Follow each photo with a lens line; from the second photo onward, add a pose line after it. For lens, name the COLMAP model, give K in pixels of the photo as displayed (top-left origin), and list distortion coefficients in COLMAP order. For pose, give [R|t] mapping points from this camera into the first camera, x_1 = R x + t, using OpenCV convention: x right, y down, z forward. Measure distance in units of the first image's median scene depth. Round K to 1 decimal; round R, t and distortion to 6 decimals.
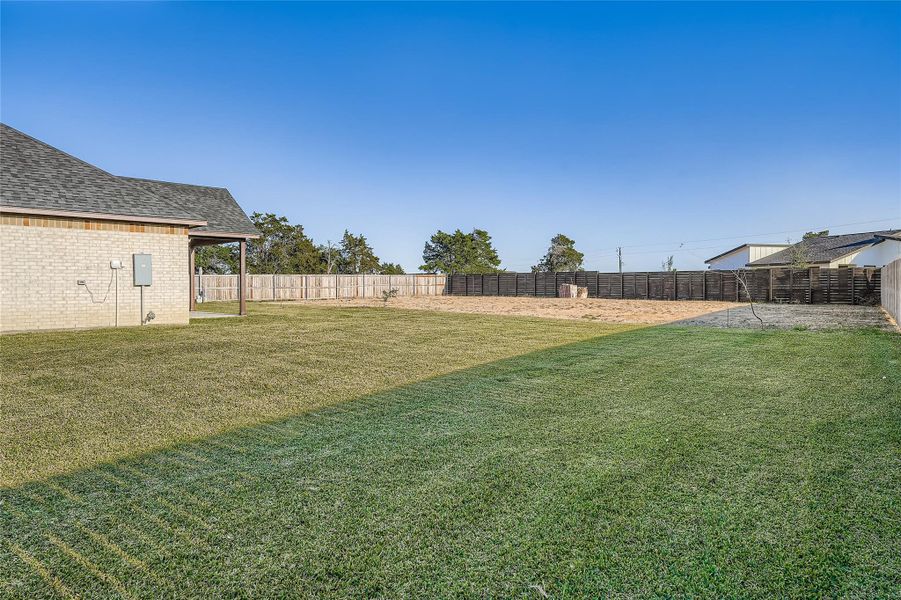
lens RADIAL K [[597.8, 0, 450.5], [0, 597.8, 300.0], [0, 0, 1]] dist [-0.001156, 0.000489]
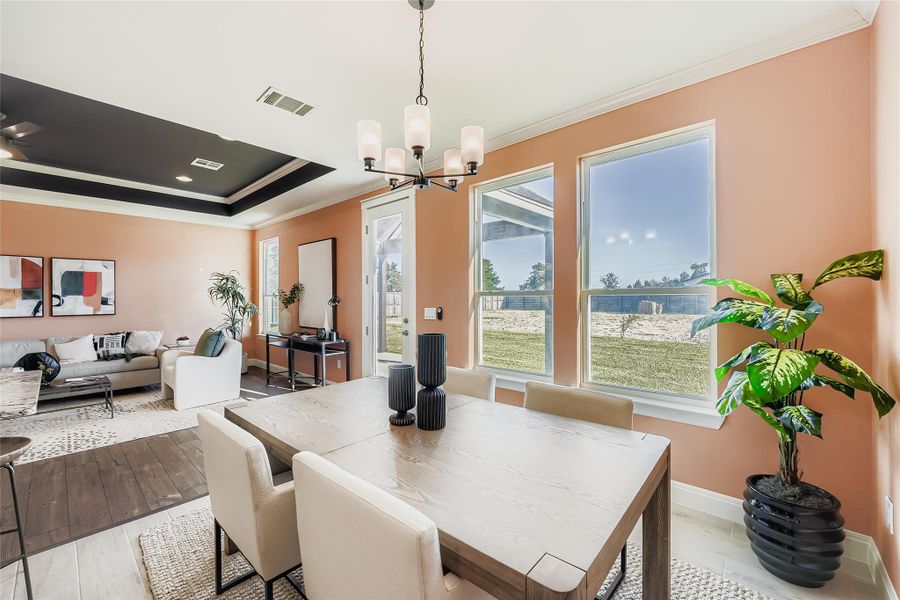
lens RADIAL K [[366.1, 0, 449.4], [0, 366.1, 293.4], [0, 0, 1]] dist [-0.012165, 0.000401]
pose [[0.996104, 0.000388, 0.088184, -0.116756], [0.002602, 0.999426, -0.033779, -0.009532], [-0.088147, 0.033876, 0.995531, 0.173596]]
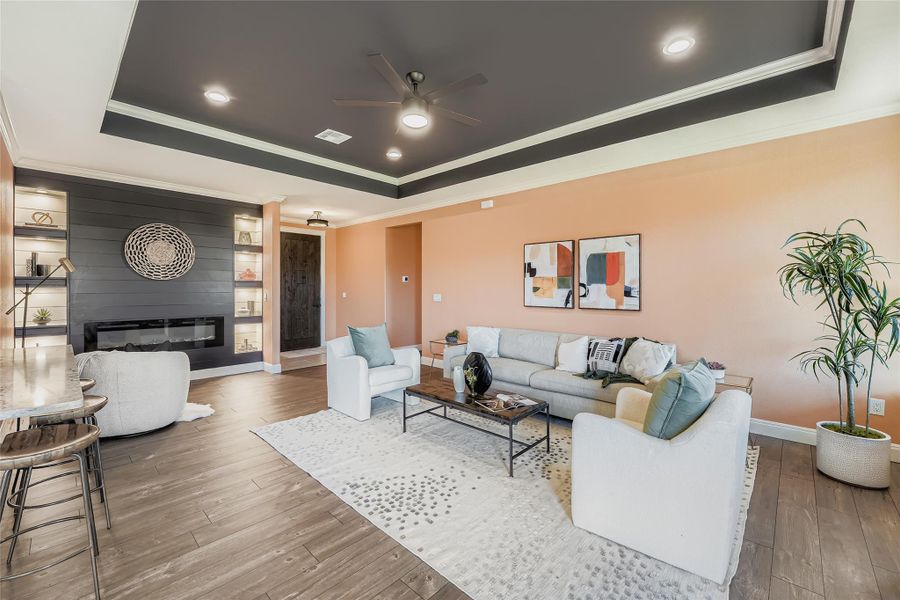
lens RADIAL K [[366.1, 0, 449.4], [0, 366.1, 293.4], [0, 0, 1]] dist [-0.012165, 0.000401]
pose [[0.066879, 0.018107, -0.997597, -0.127647], [-0.025881, 0.999530, 0.016407, -0.010523], [0.997425, 0.024722, 0.067316, 0.221039]]
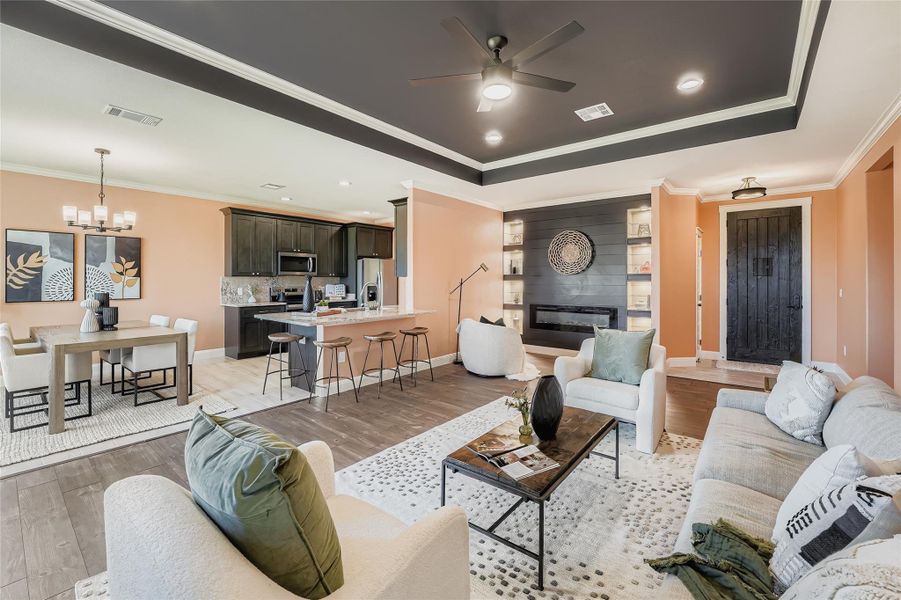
lens RADIAL K [[374.5, 0, 449.6], [0, 374.5, 277.6], [0, 0, 1]] dist [-0.014022, -0.000064]
pose [[-0.989657, -0.000471, -0.143455, -0.156523], [-0.002467, 0.999903, 0.013731, -0.010988], [0.143435, 0.013943, -0.989562, 0.253150]]
